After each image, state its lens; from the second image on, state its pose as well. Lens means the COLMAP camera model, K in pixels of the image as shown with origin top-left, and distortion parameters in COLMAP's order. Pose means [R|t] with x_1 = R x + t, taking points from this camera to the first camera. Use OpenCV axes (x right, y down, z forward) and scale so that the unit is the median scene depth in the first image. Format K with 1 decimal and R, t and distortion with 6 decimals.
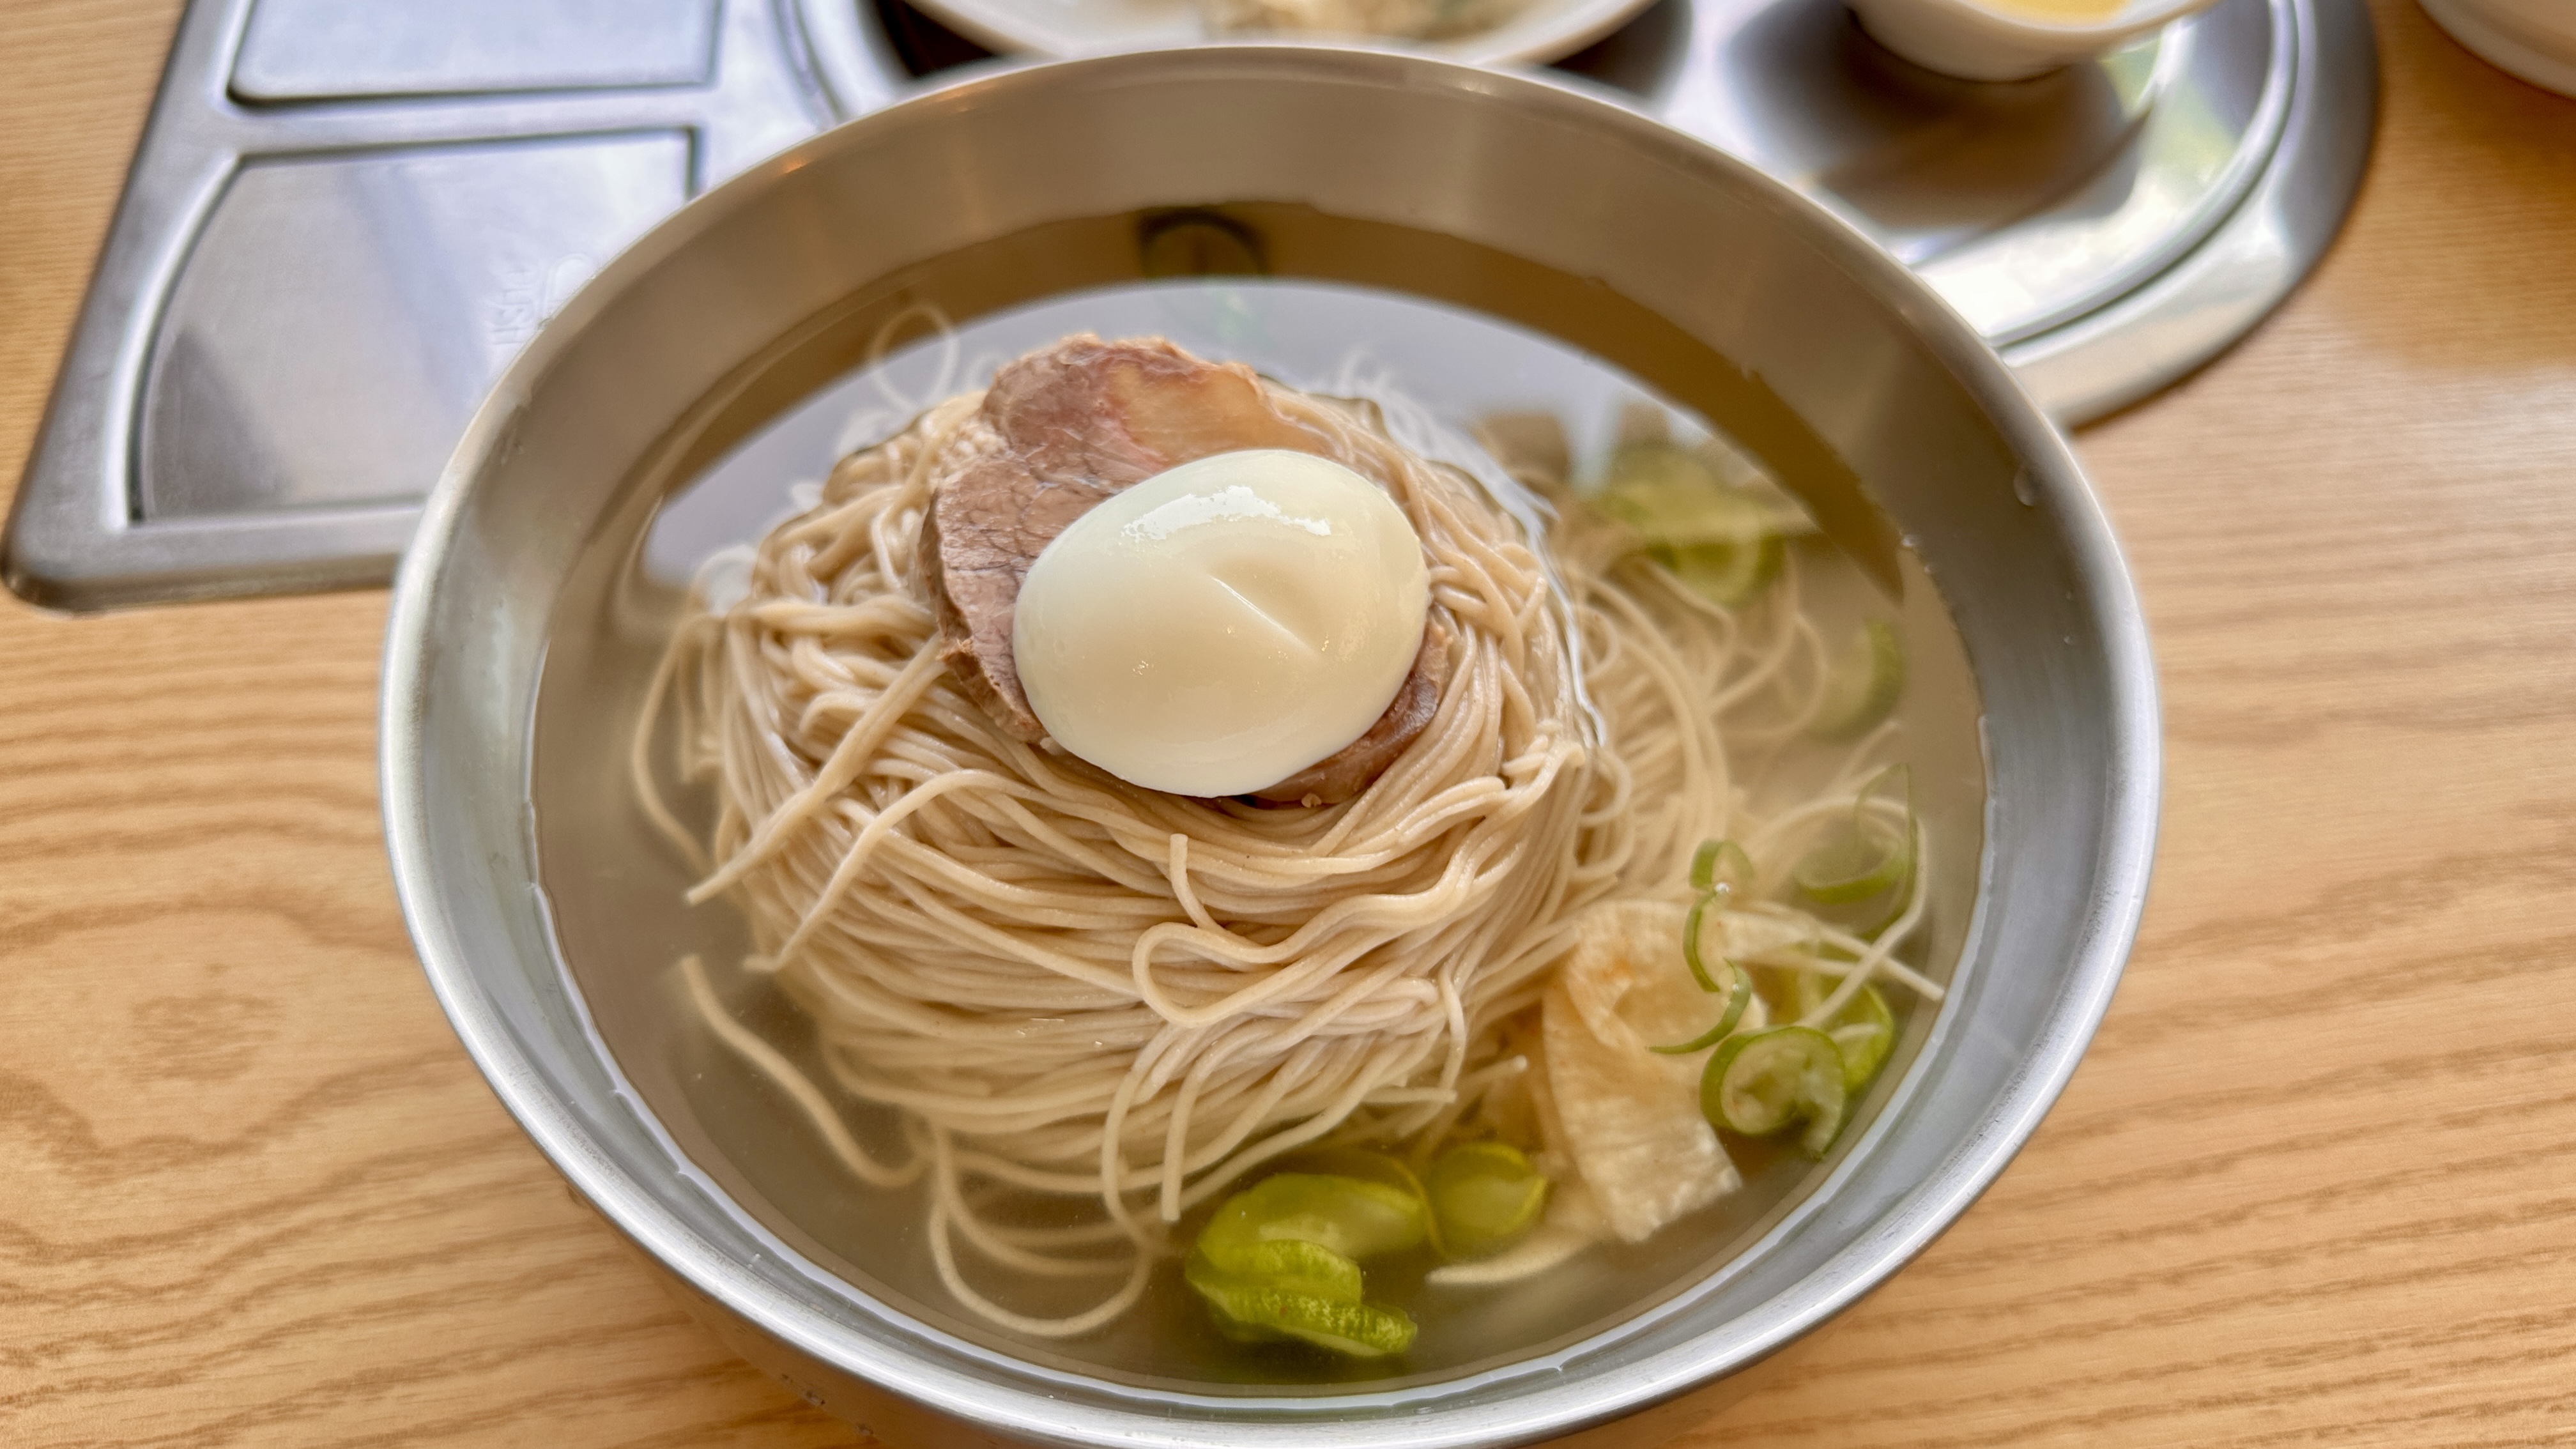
lens RADIAL K [[1786.0, 0, 1288.0], [0, 1786.0, 724.5], [0, 0, 1]] dist [0.059565, -0.128490]
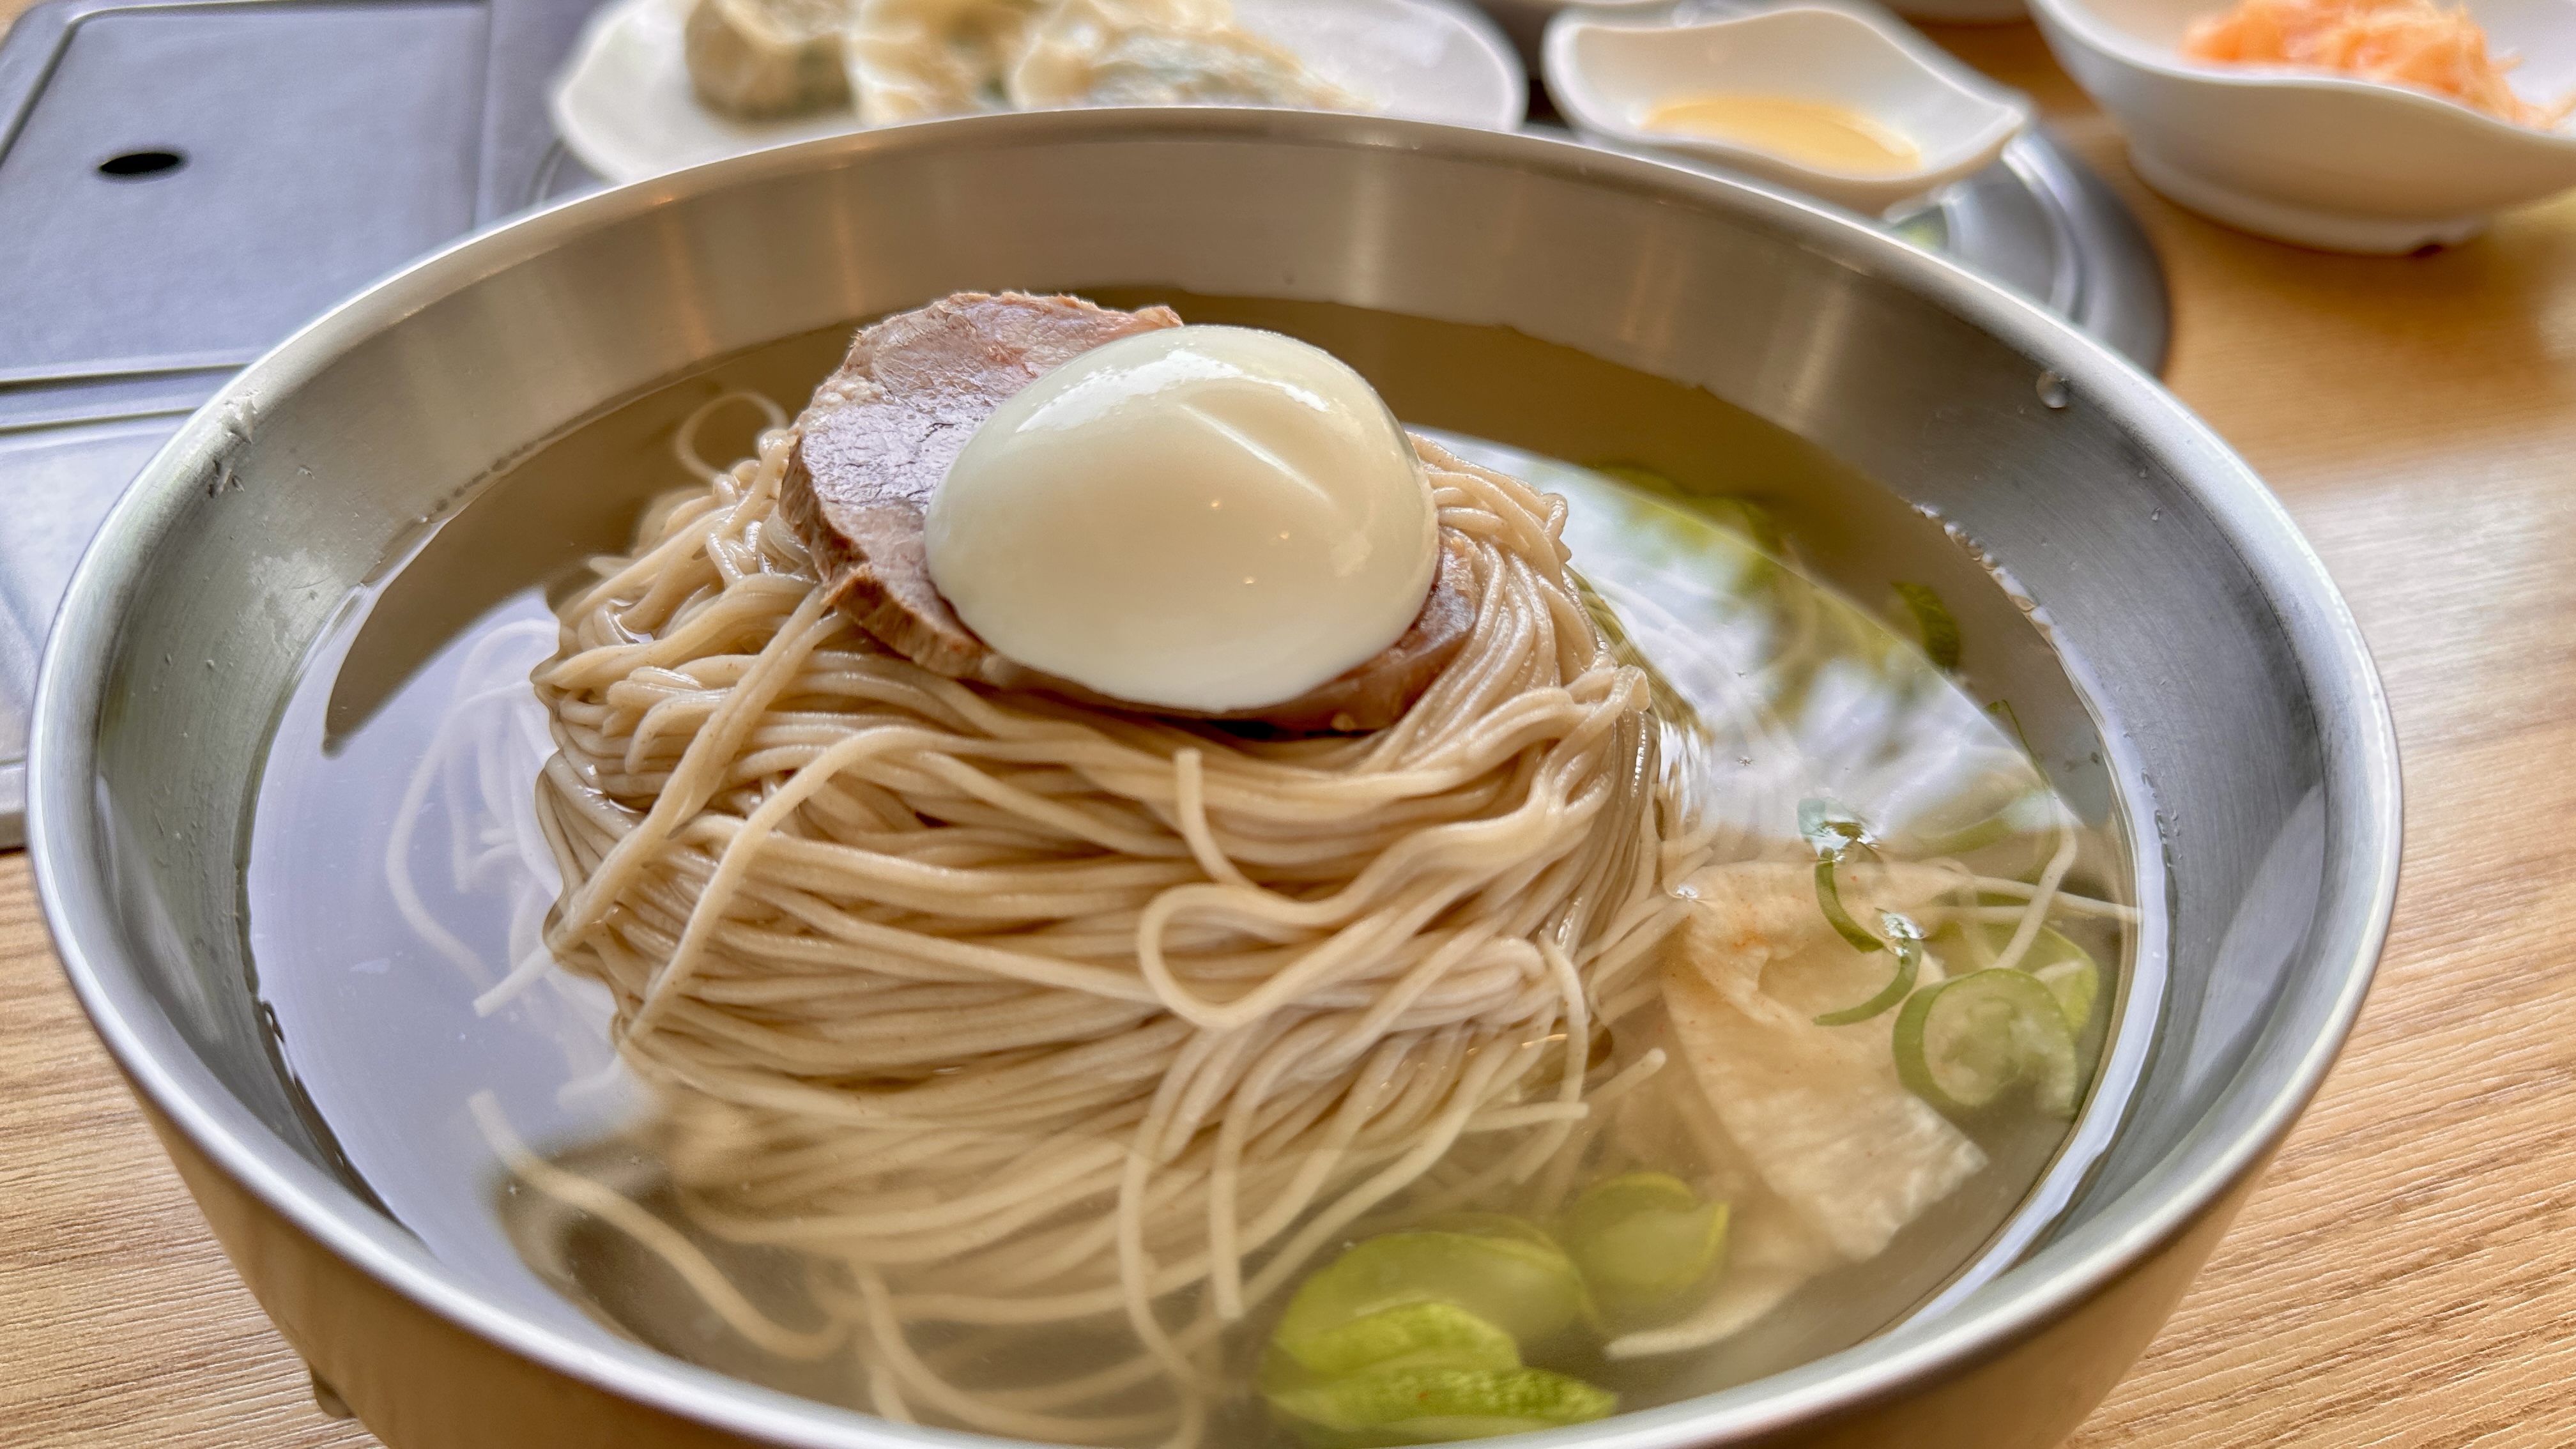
lens RADIAL K [[1821.0, 0, 1316.6], [0, 1821.0, 727.5], [0, 0, 1]] dist [0.080325, -0.158654]
pose [[0.983288, -0.100783, 0.151618, -0.112985], [0.137017, 0.958038, -0.251773, 0.231613], [-0.119881, 0.268339, 0.955836, 0.254218]]
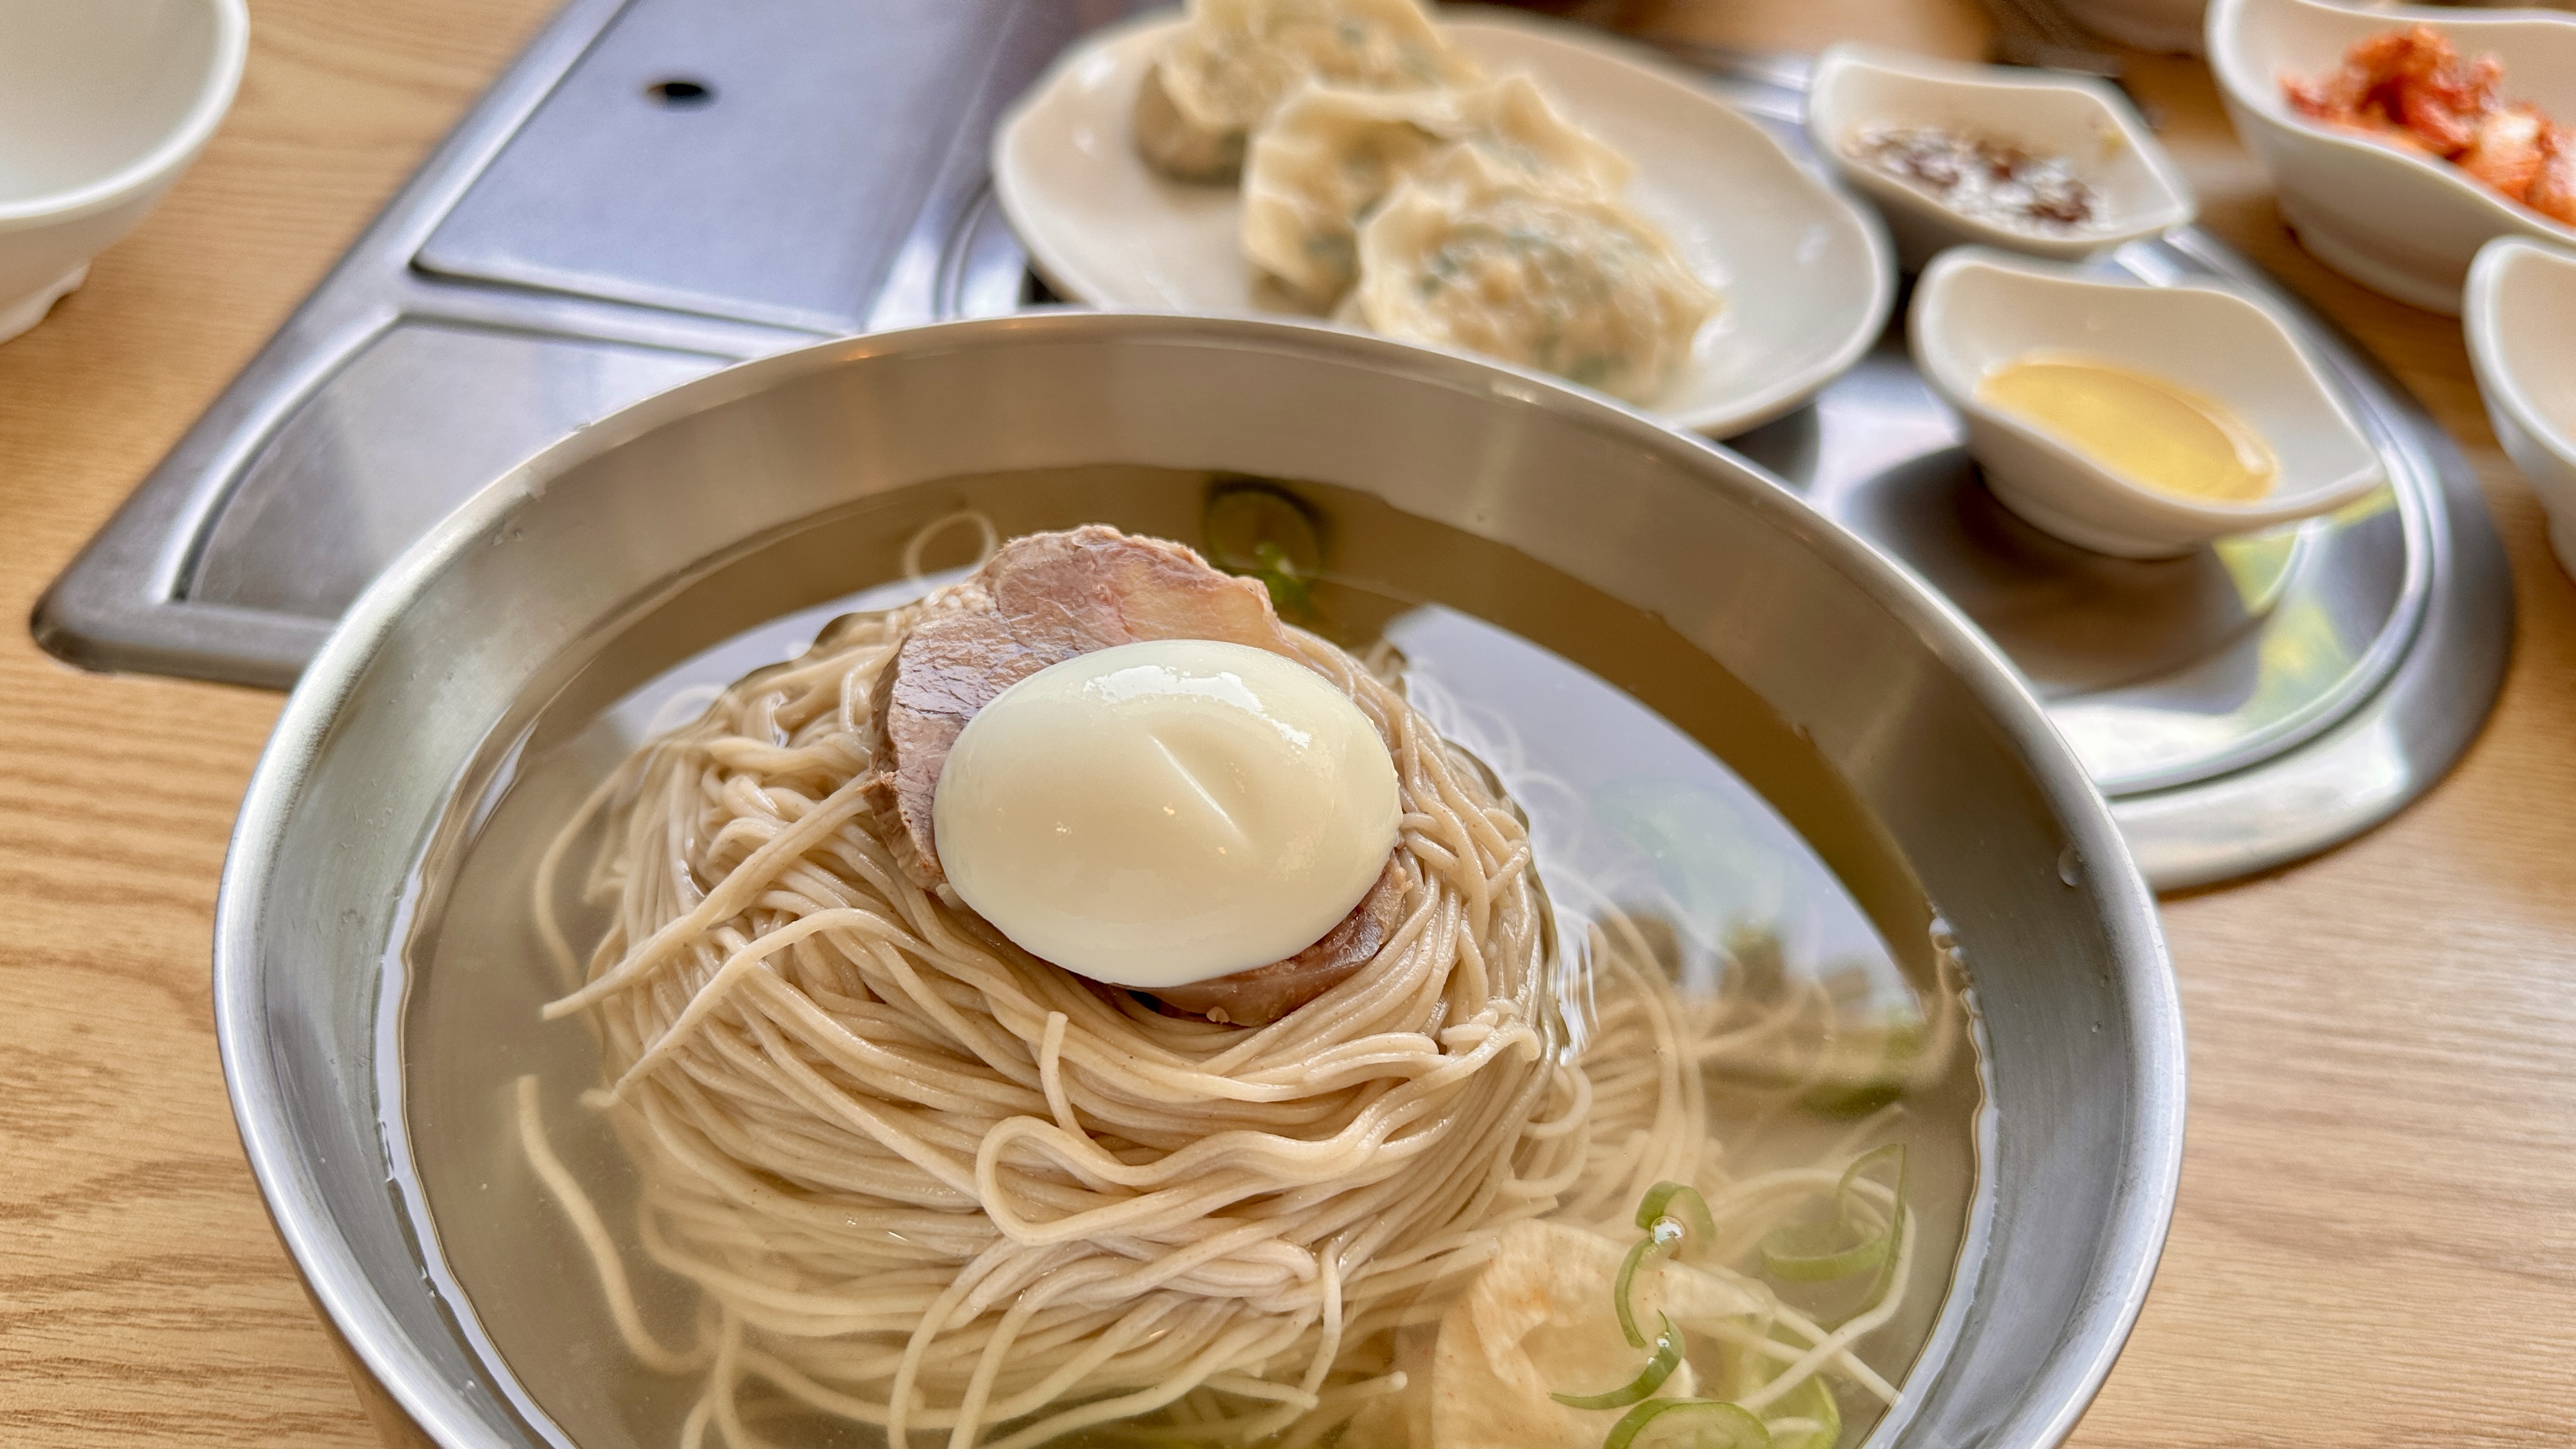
lens RADIAL K [[1786.0, 0, 1288.0], [0, 1786.0, 724.5], [0, 0, 1]] dist [0.059565, -0.128490]
pose [[0.980289, 0.183099, -0.074221, 0.084942], [-0.195531, 0.952948, -0.231640, 0.101217], [0.028316, 0.241586, 0.969966, 0.094451]]
